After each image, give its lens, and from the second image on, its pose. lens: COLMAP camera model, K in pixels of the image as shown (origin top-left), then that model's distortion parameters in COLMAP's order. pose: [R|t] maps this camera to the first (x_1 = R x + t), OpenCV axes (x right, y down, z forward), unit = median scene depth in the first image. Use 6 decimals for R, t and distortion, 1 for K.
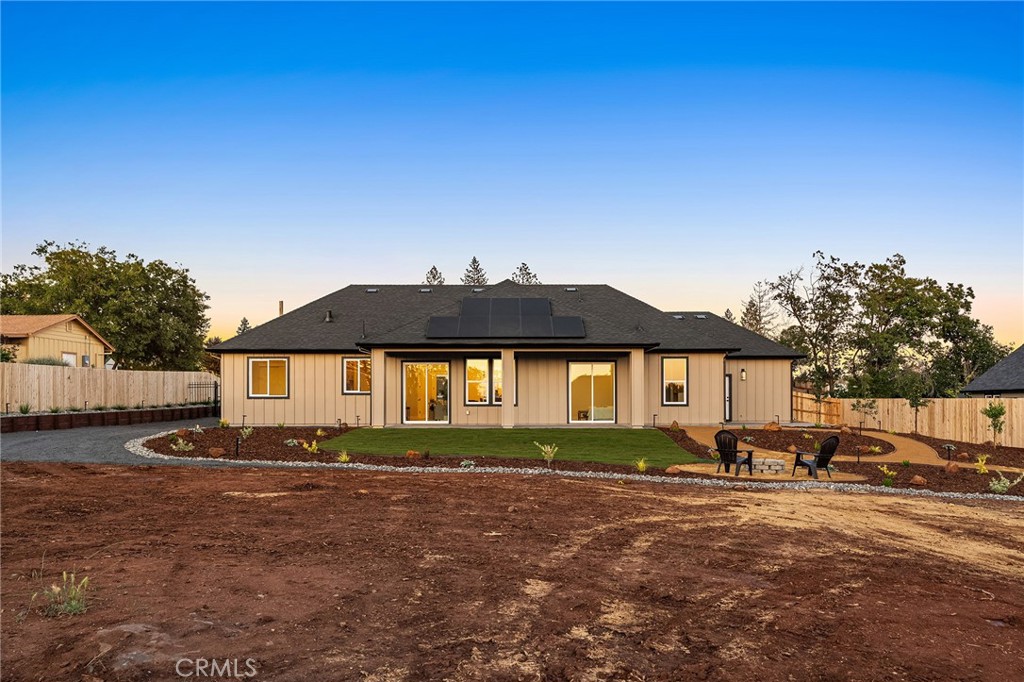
lens RADIAL K [[833.6, 0, 533.7], [0, 833.6, 395.6], [0, 0, 1]] dist [0.040891, 0.004221]
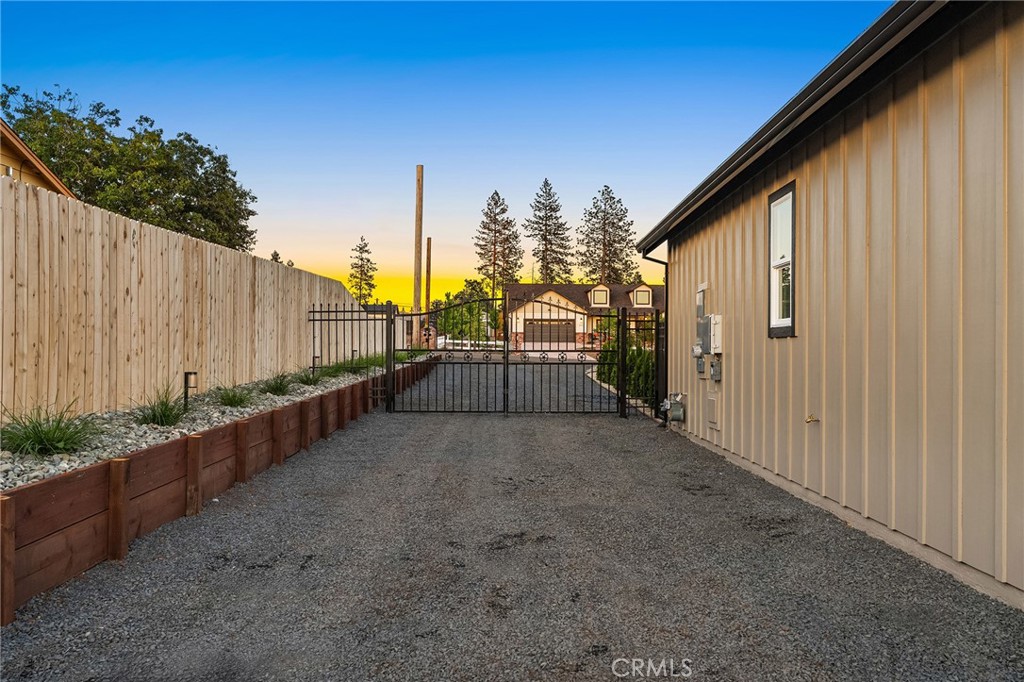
lens RADIAL K [[833.6, 0, 512.8], [0, 833.6, 345.8], [0, 0, 1]] dist [0.040891, 0.004221]
pose [[0.999422, 0.007044, -0.033253, -0.163086], [-0.006960, 0.999972, 0.002637, -0.000463], [0.033271, -0.002404, 0.999443, 0.344247]]
